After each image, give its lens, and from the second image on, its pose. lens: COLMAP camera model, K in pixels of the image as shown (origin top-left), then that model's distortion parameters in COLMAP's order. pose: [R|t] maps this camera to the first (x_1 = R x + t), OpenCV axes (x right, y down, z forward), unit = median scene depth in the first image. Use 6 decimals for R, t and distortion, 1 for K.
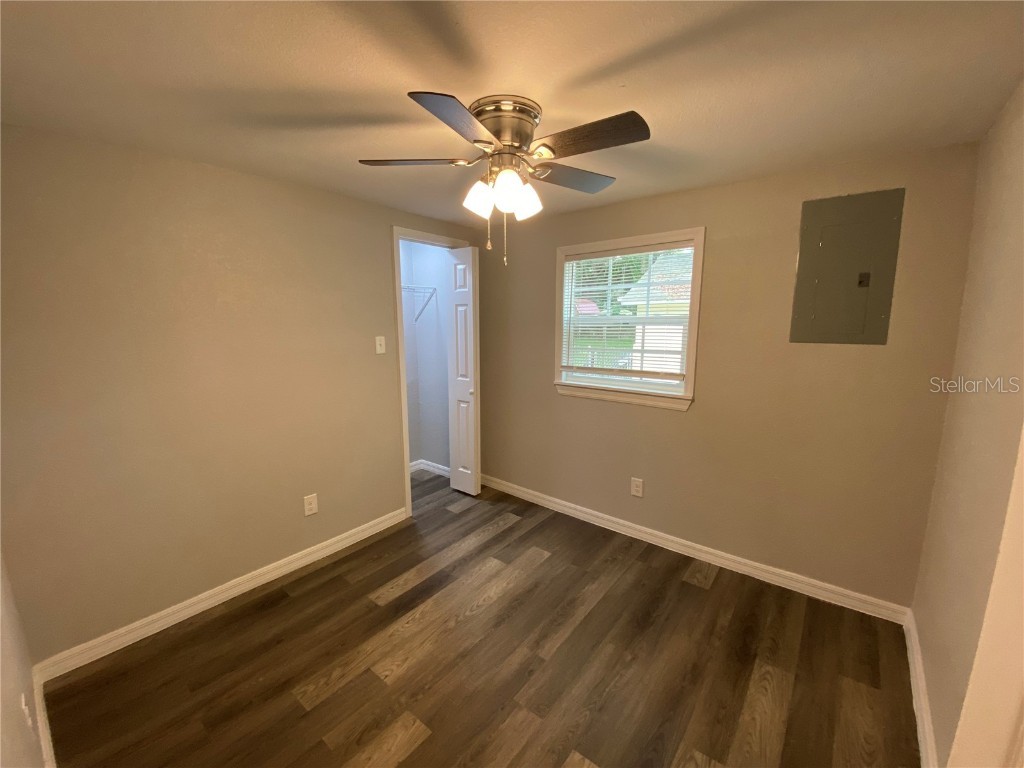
lens RADIAL K [[414.2, 0, 507.7], [0, 414.2, 380.7], [0, 0, 1]] dist [-0.000068, -0.011566]
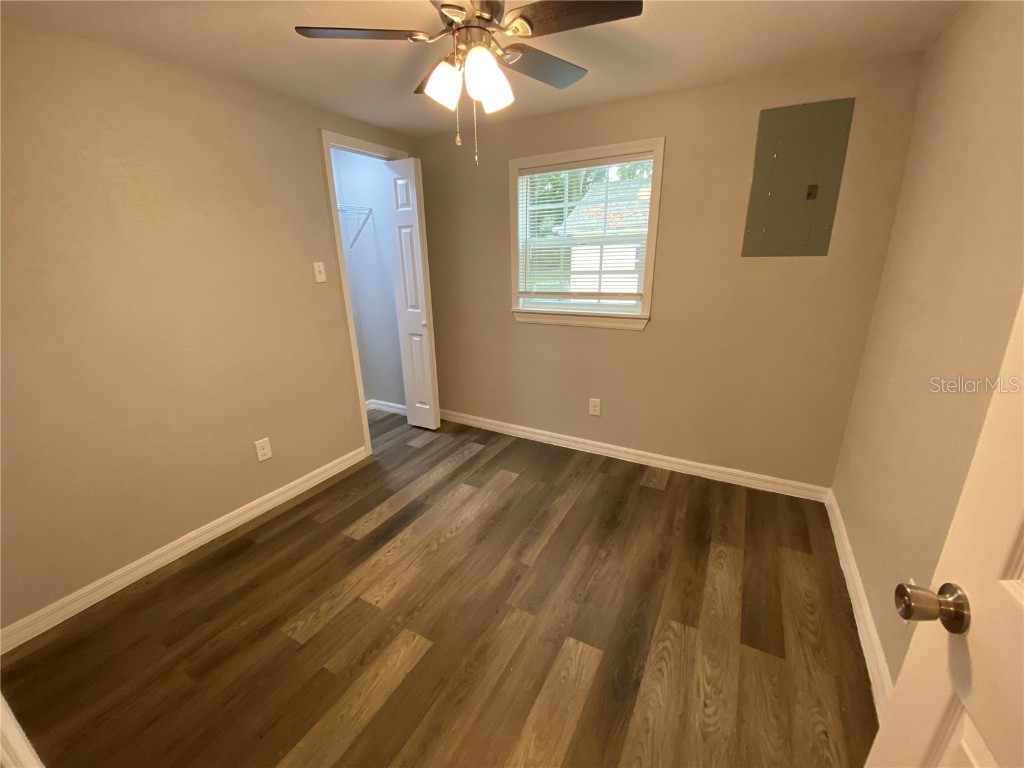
lens RADIAL K [[414.2, 0, 503.7], [0, 414.2, 385.5], [0, 0, 1]] dist [-0.000068, -0.011566]
pose [[0.986041, -0.064781, 0.153384, -0.095142], [0.040980, 0.987293, 0.153537, 0.045207], [-0.161382, -0.145108, 0.976166, 0.034997]]
